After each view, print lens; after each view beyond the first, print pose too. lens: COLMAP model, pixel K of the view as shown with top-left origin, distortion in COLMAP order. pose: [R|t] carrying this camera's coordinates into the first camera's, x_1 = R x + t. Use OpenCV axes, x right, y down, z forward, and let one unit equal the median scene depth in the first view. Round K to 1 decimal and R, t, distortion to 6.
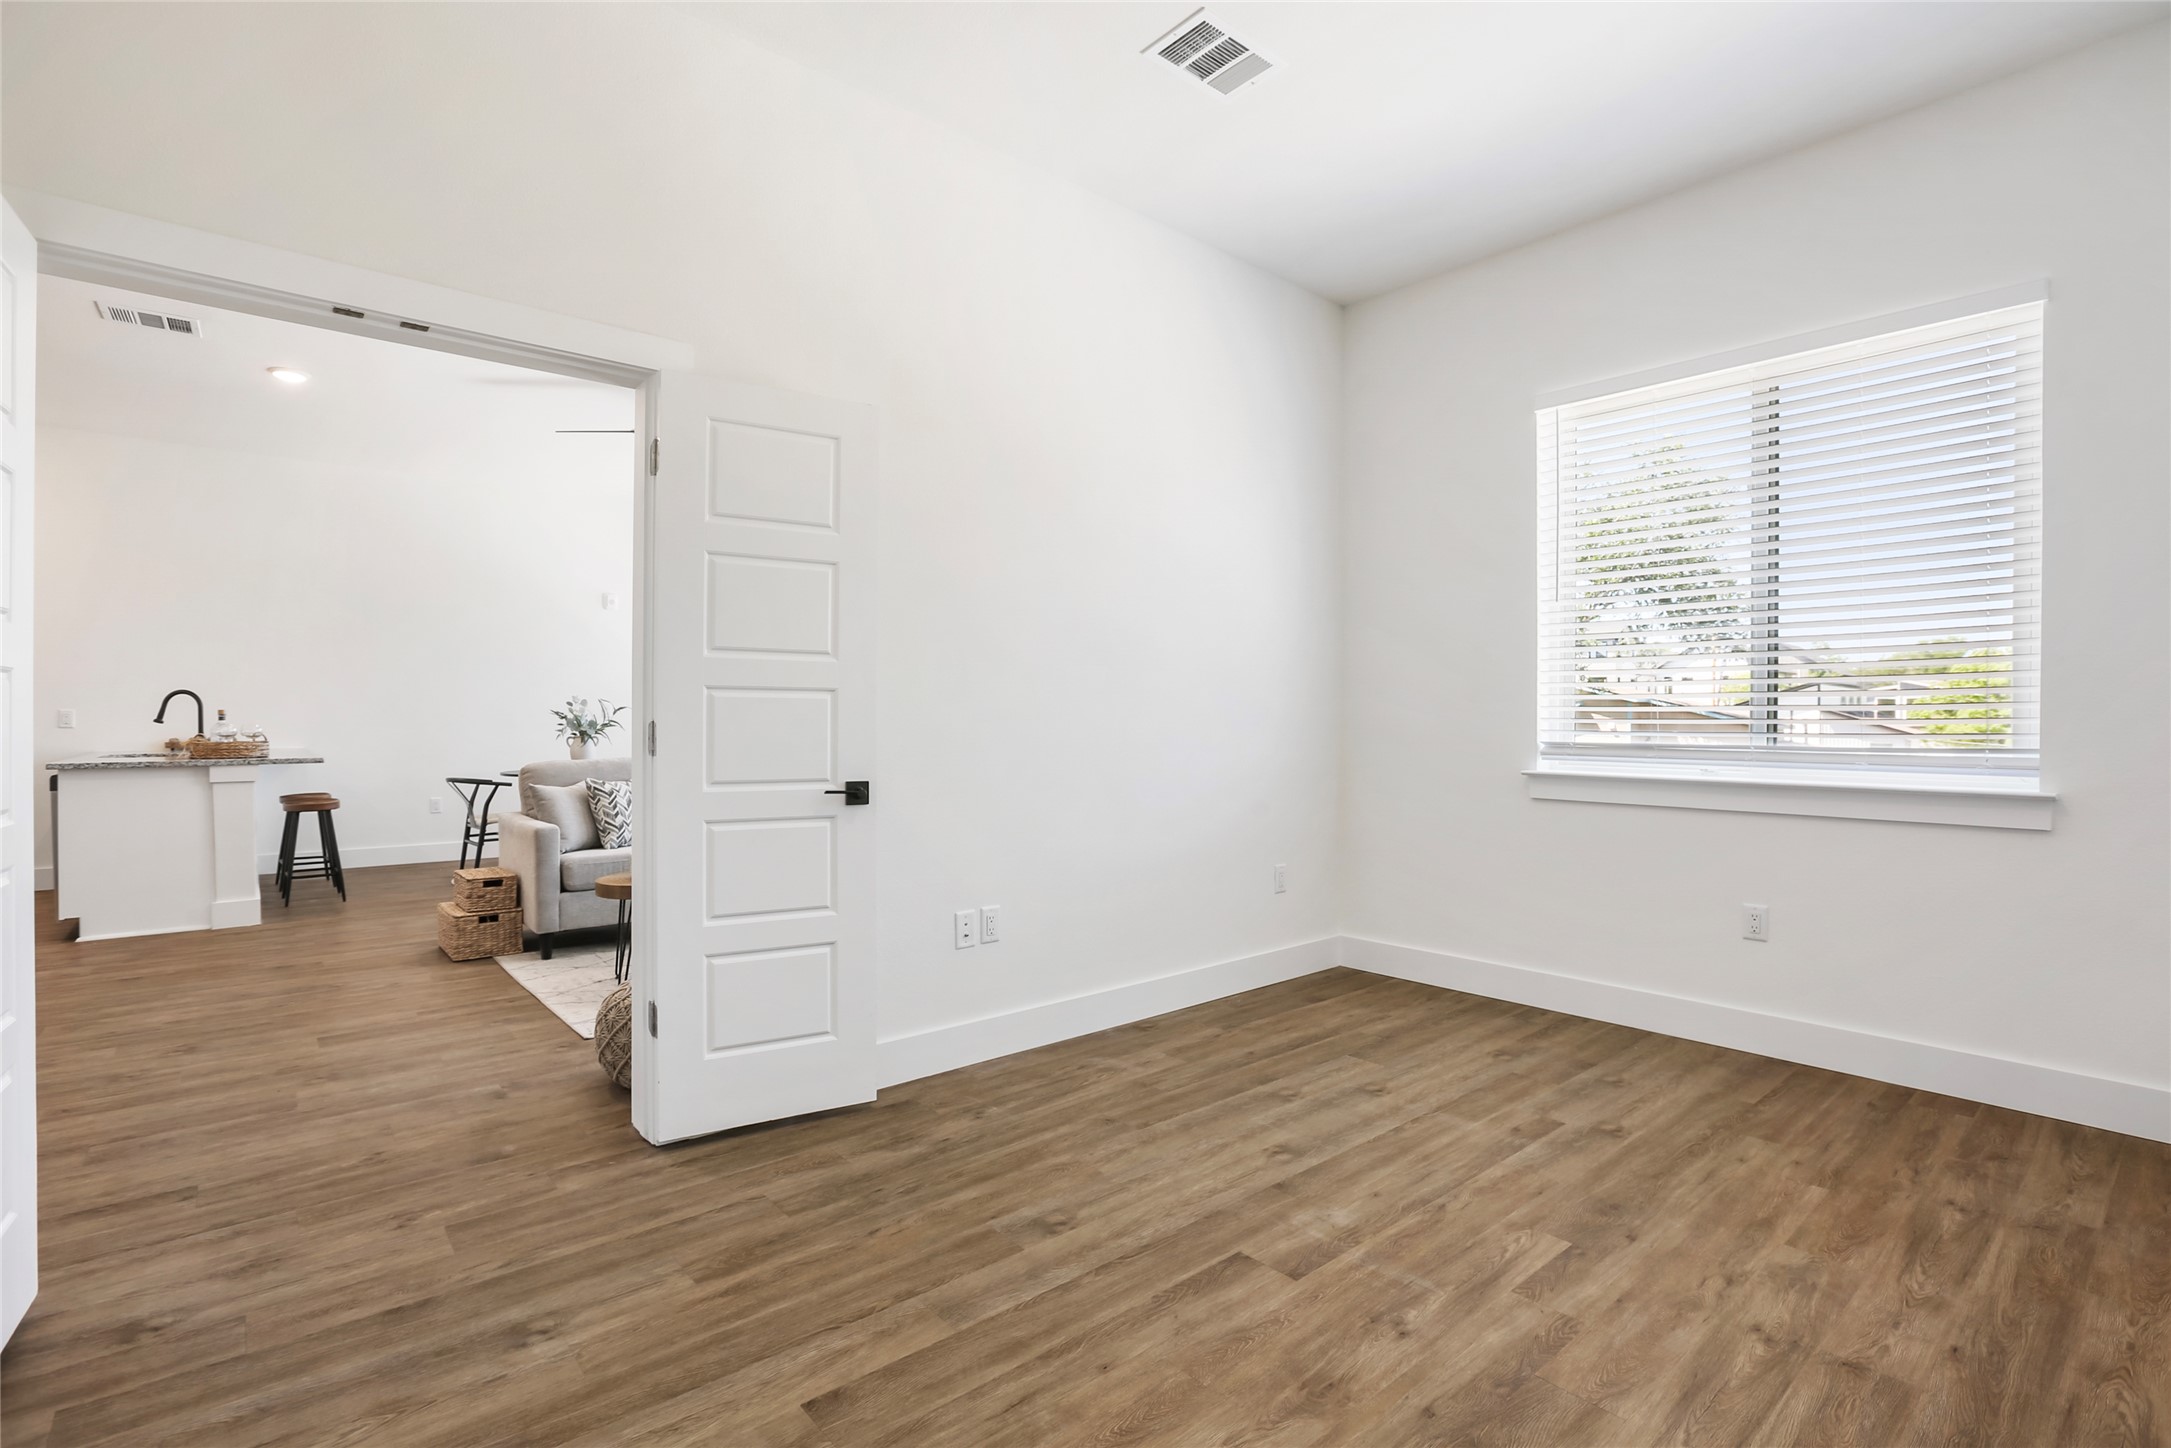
lens RADIAL K [[1009.8, 0, 1102.2], [0, 1009.8, 728.2], [0, 0, 1]] dist [-0.049868, 0.014196]
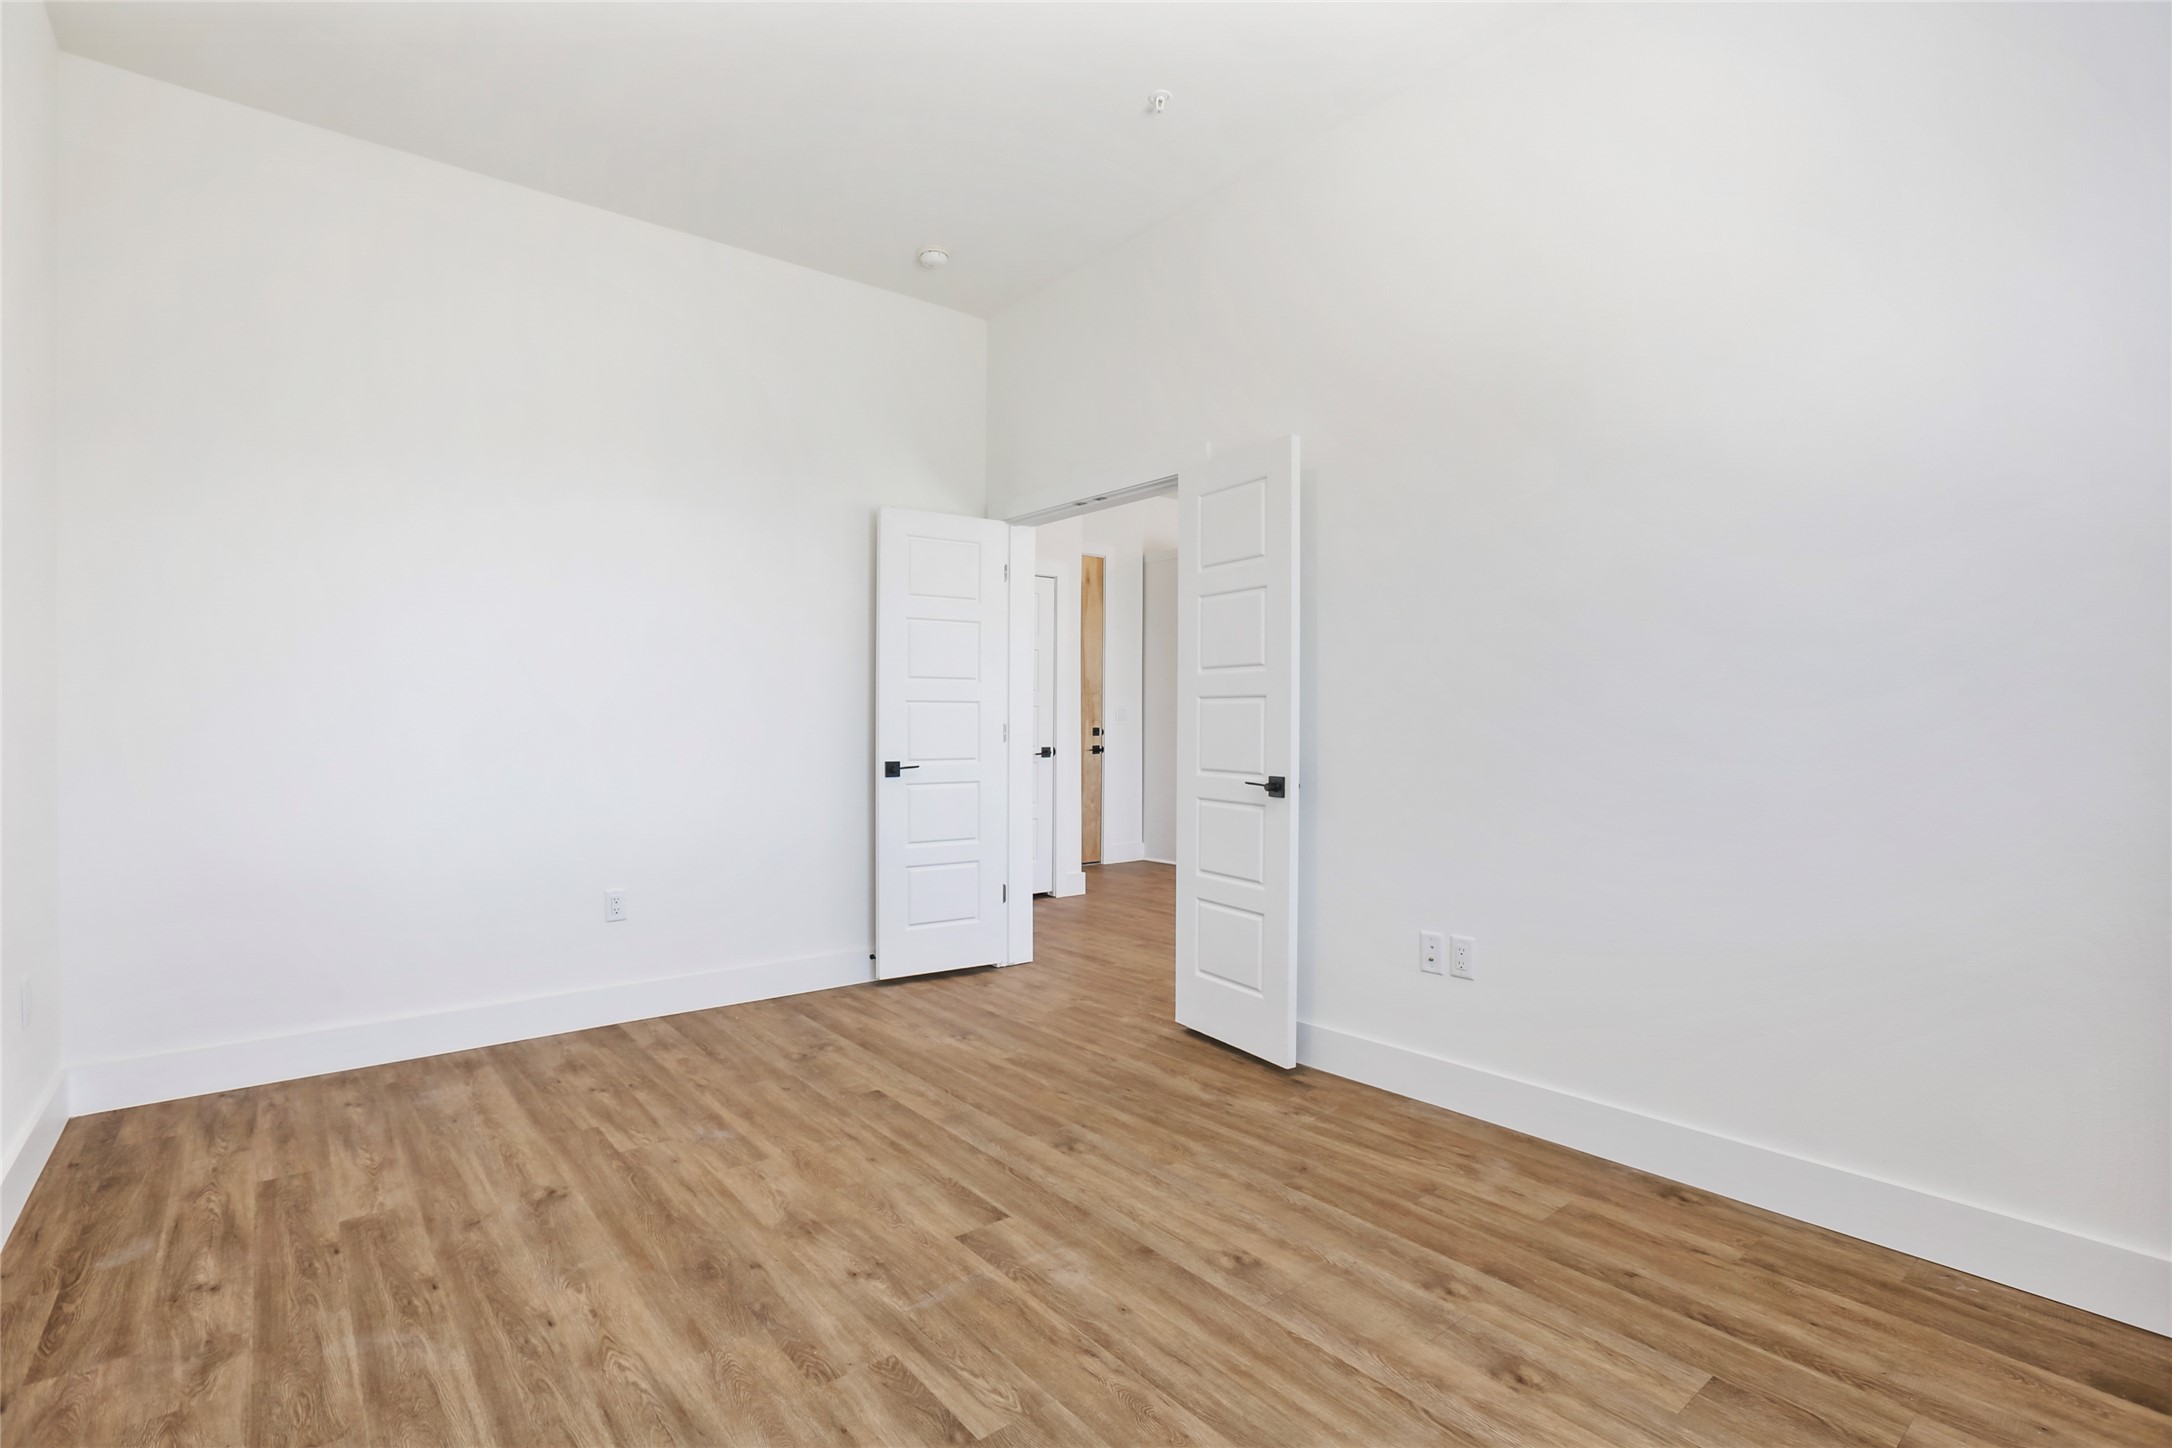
lens RADIAL K [[987.9, 0, 1038.4], [0, 987.9, 731.7], [0, 0, 1]] dist [-0.028177, 0.002116]
pose [[-0.053393, 0.007317, -0.998547, 1.030480], [-0.000781, 0.999973, 0.007369, -0.006916], [0.998573, 0.001173, -0.053385, 0.937316]]
